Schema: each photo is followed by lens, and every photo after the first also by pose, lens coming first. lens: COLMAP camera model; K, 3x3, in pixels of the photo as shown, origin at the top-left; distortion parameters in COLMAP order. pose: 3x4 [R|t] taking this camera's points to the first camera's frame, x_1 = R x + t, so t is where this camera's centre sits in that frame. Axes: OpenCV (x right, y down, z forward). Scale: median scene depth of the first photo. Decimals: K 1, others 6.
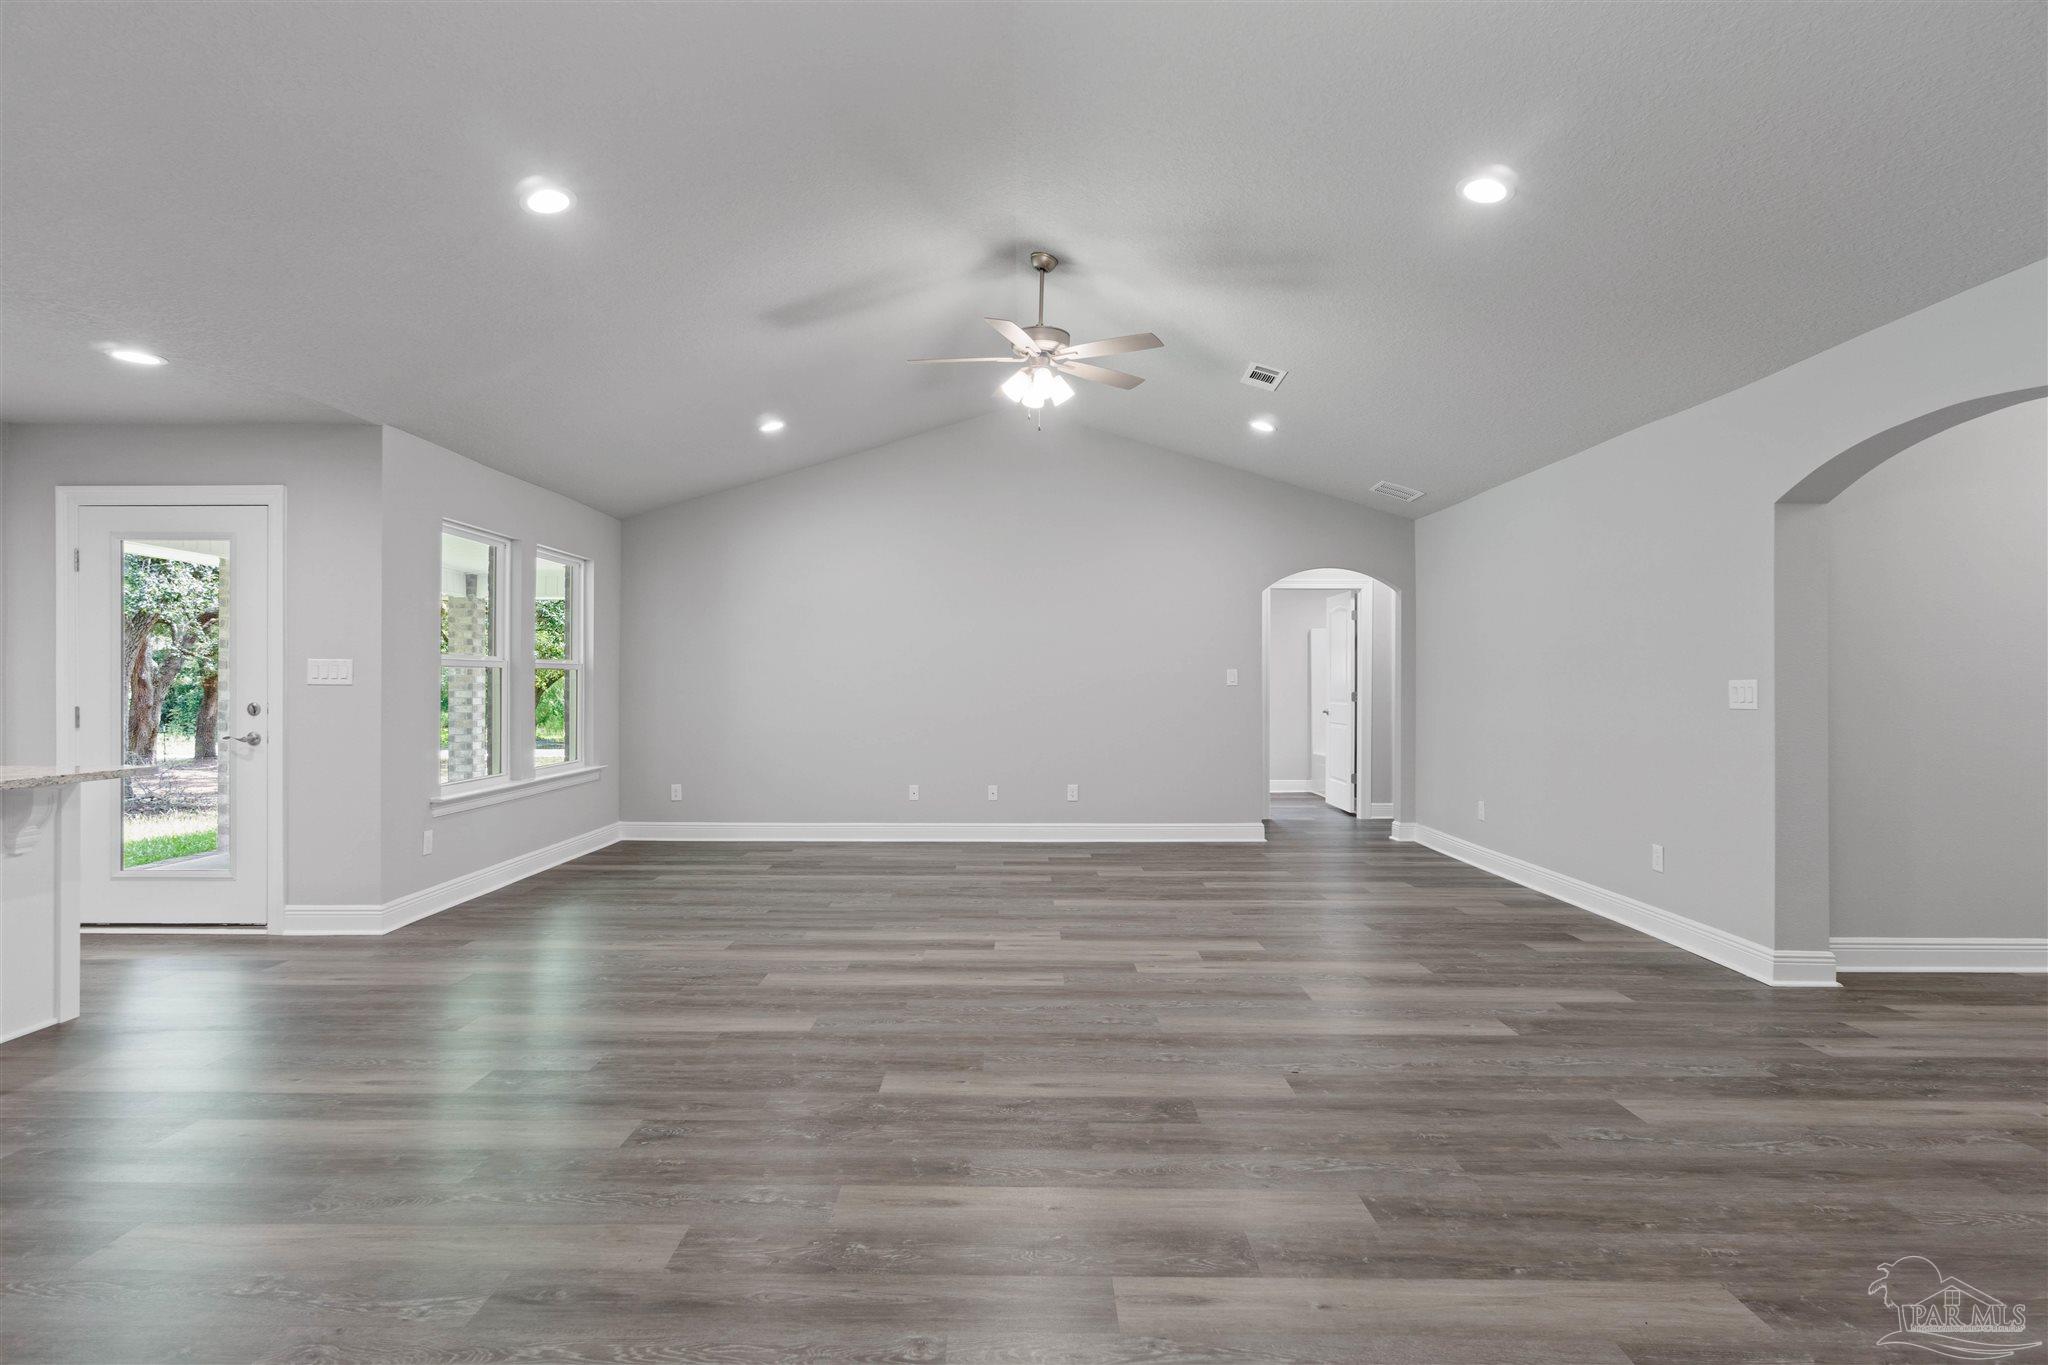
lens RADIAL K [[1029.5, 0, 1020.8], [0, 1029.5, 674.0], [0, 0, 1]] dist [0.003834, -0.000488]
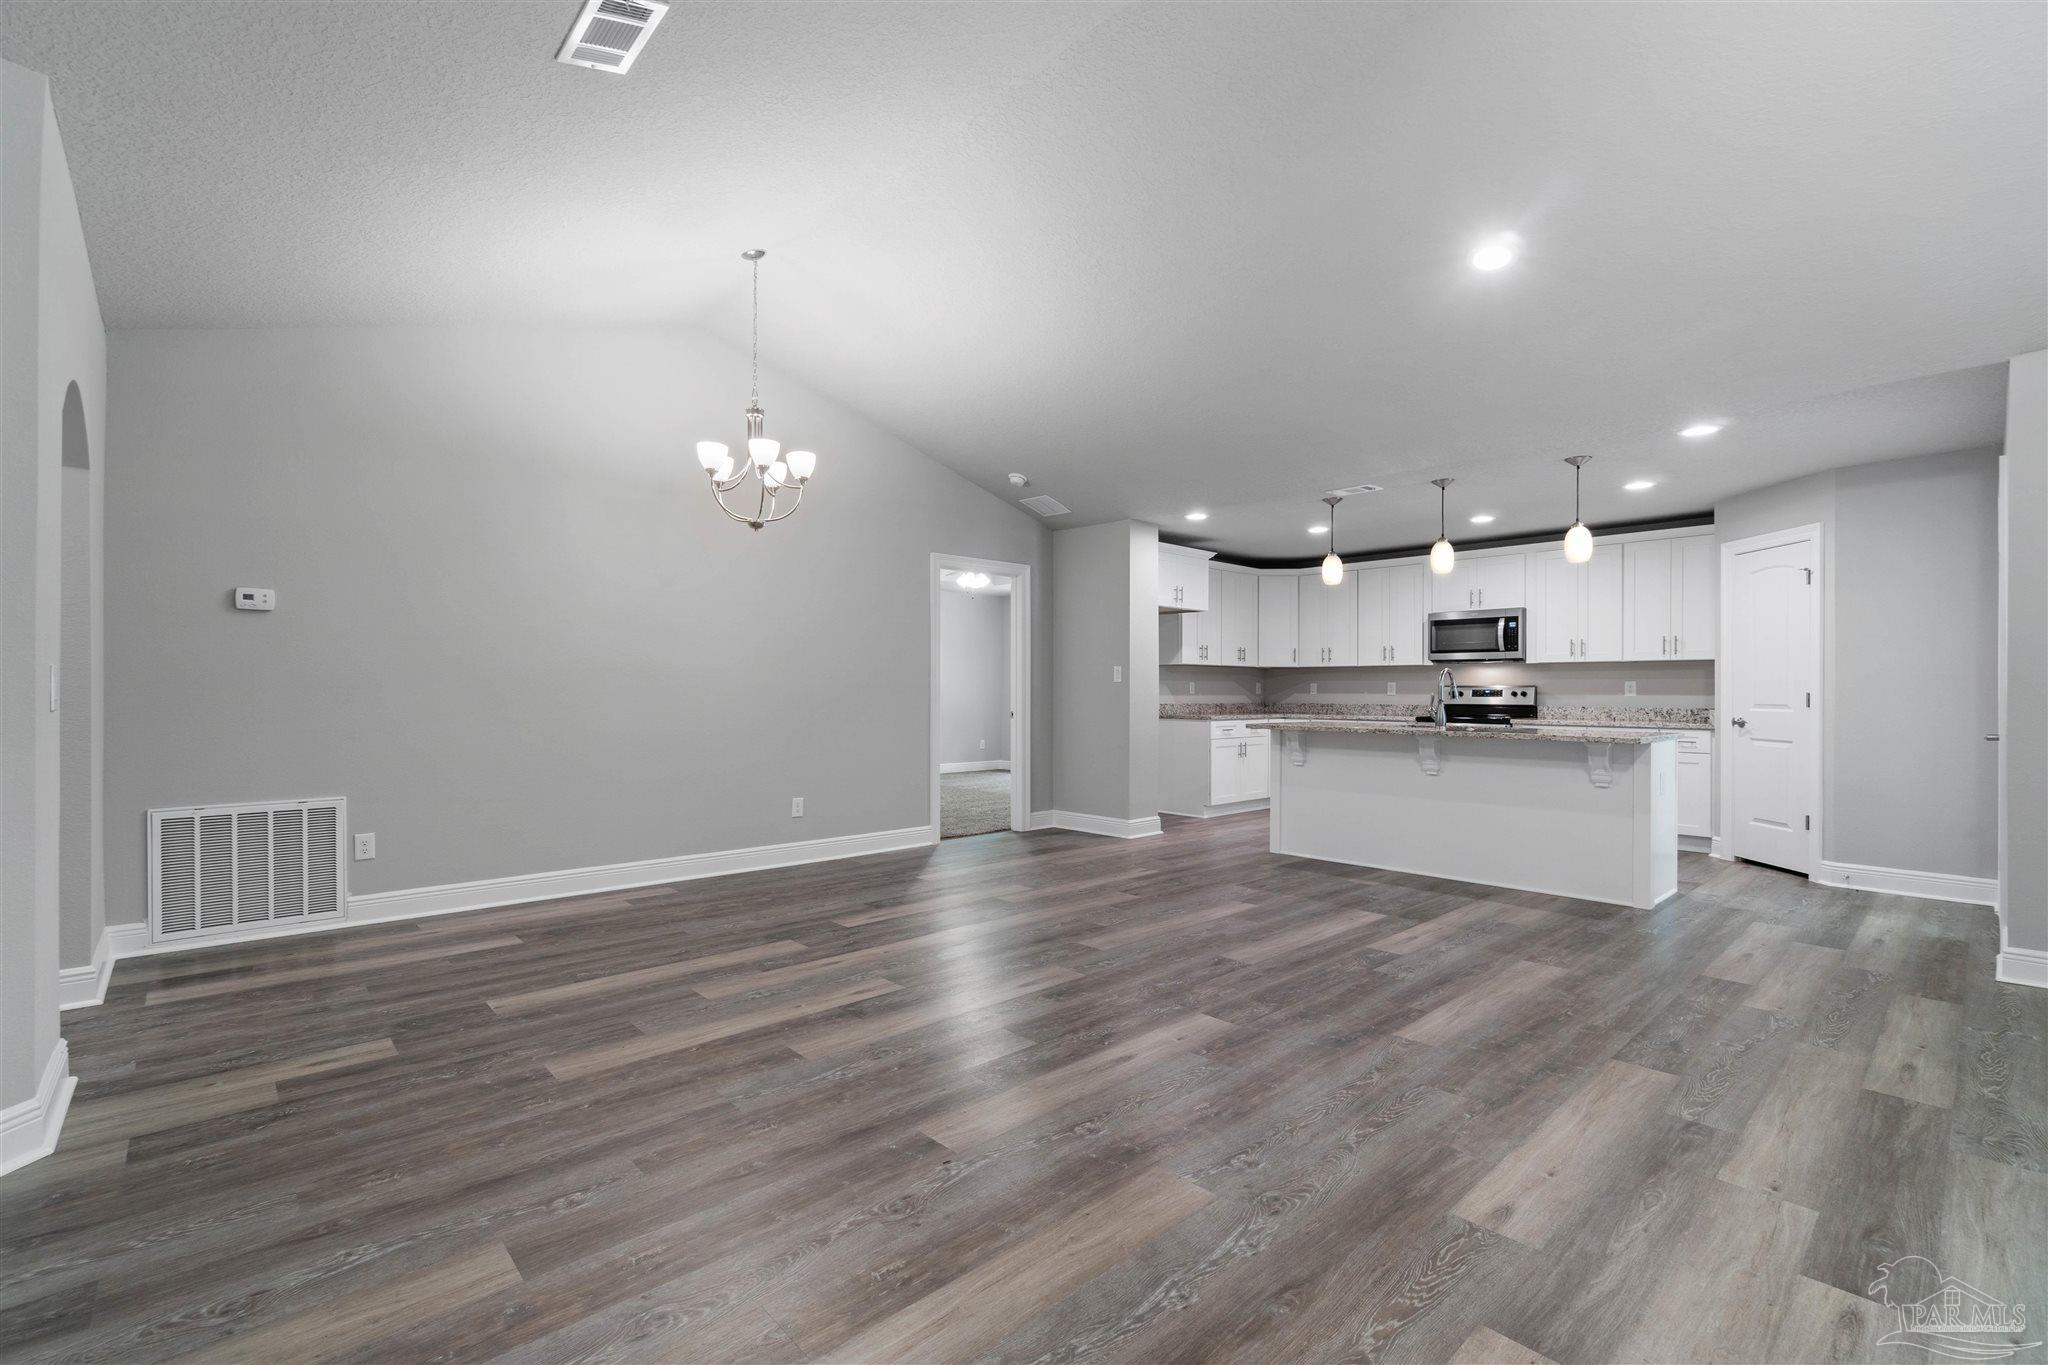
lens RADIAL K [[893.6, 0, 1010.5], [0, 893.6, 687.8], [0, 0, 1]] dist [-0.005382, 0.000760]
pose [[-0.740194, -0.004672, -0.672377, 0.502867], [0.002895, 0.999944, -0.010135, 0.026766], [0.672387, -0.009448, -0.740140, 1.127156]]
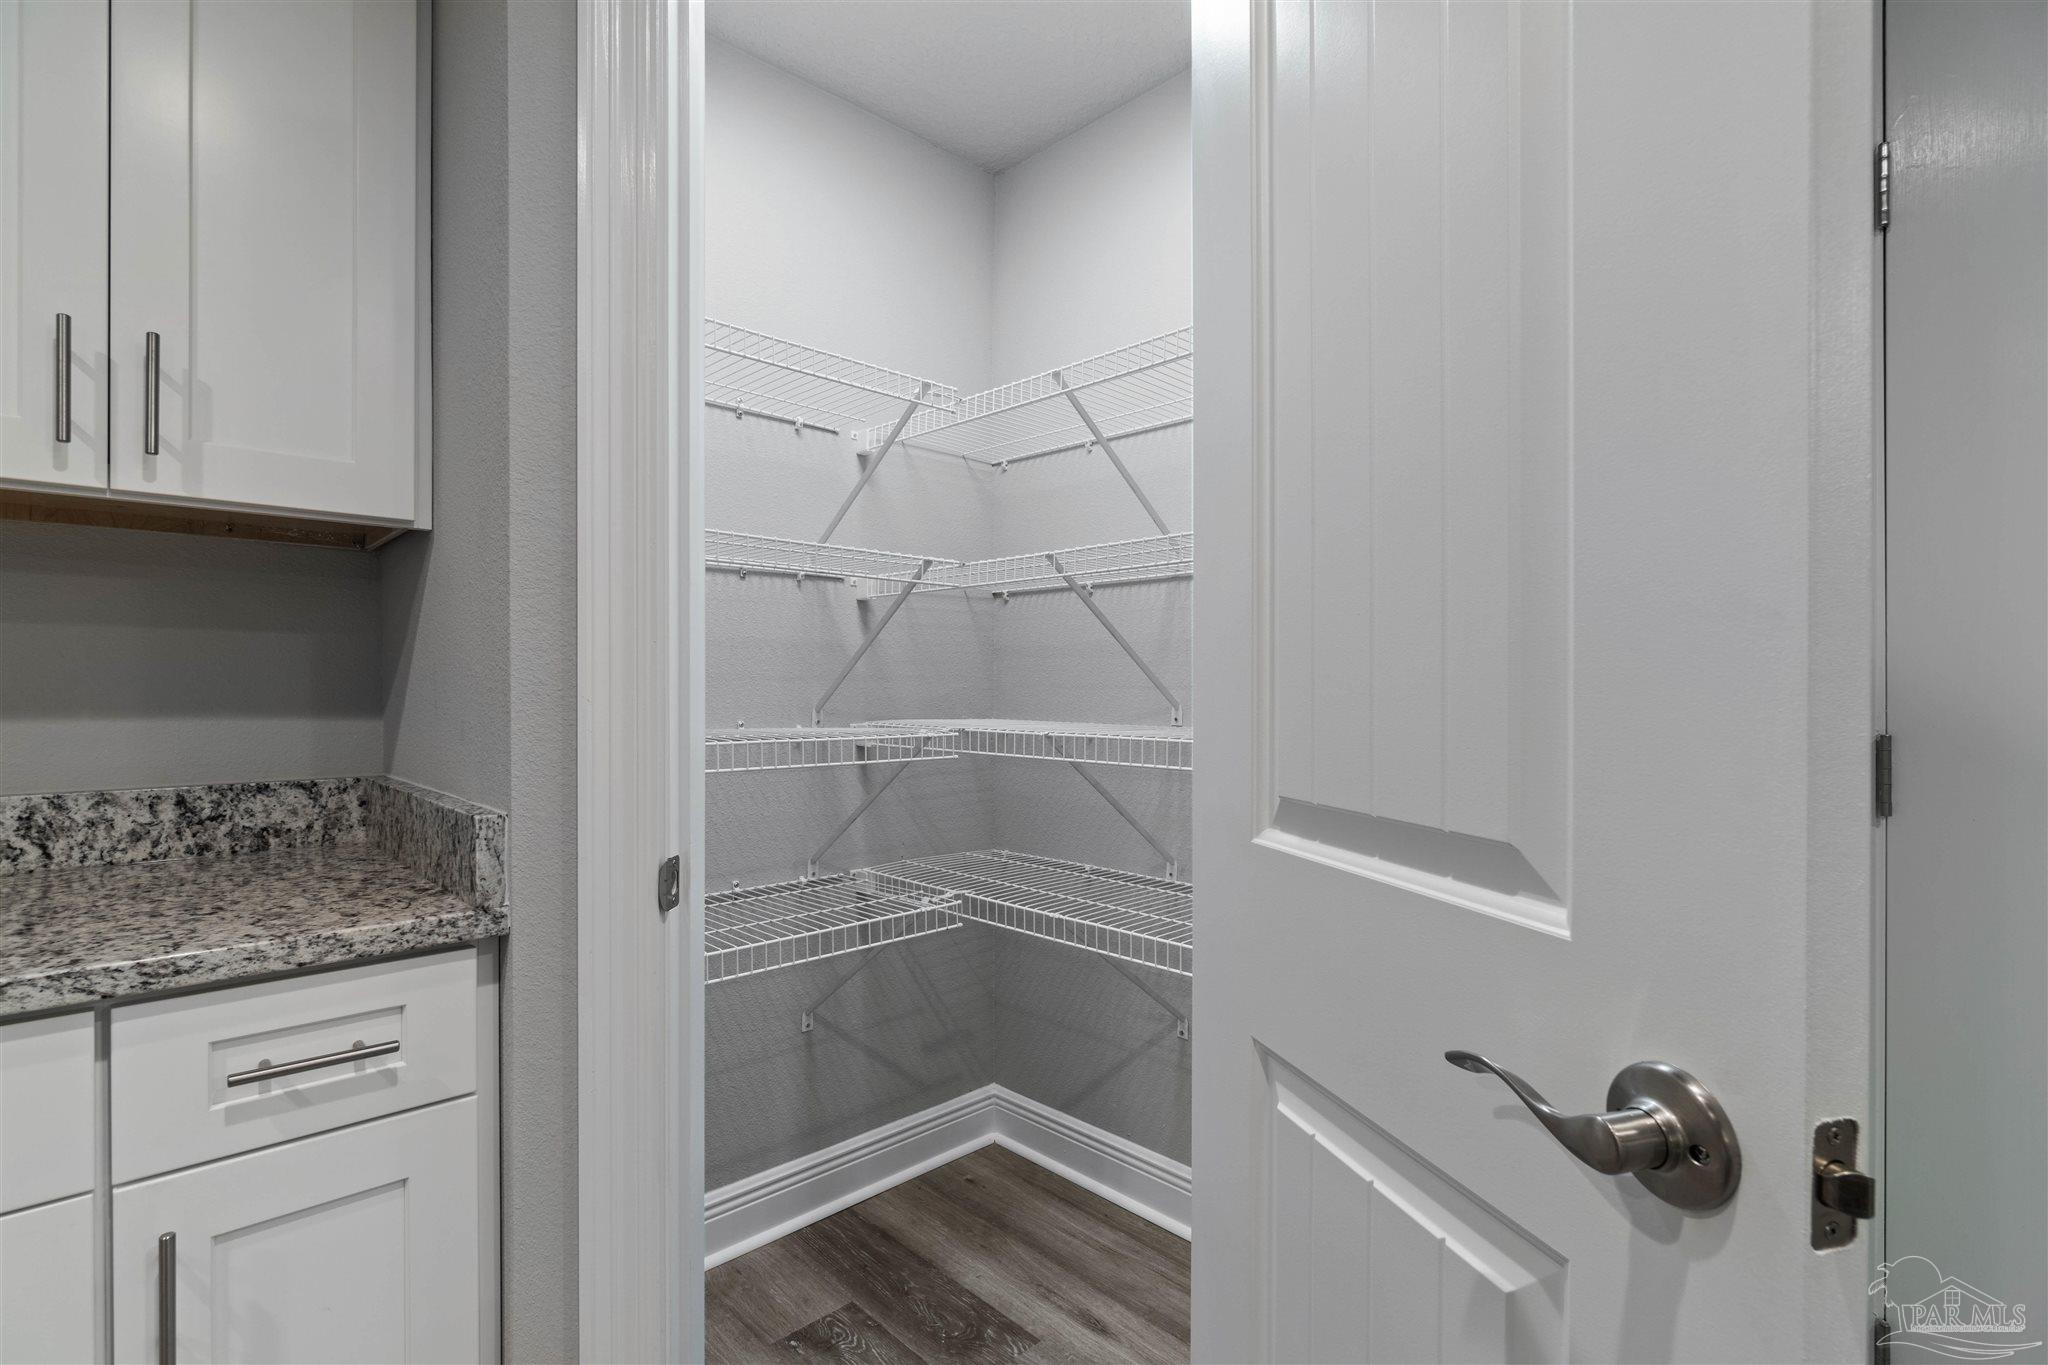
lens RADIAL K [[972.7, 0, 1021.0], [0, 972.7, 680.9], [0, 0, 1]] dist [-0.003476, -0.000377]
pose [[0.687701, -0.003224, -0.725986, -1.010853], [0.009838, 0.999940, 0.004878, 0.017283], [0.725927, -0.010497, 0.687692, 0.758111]]
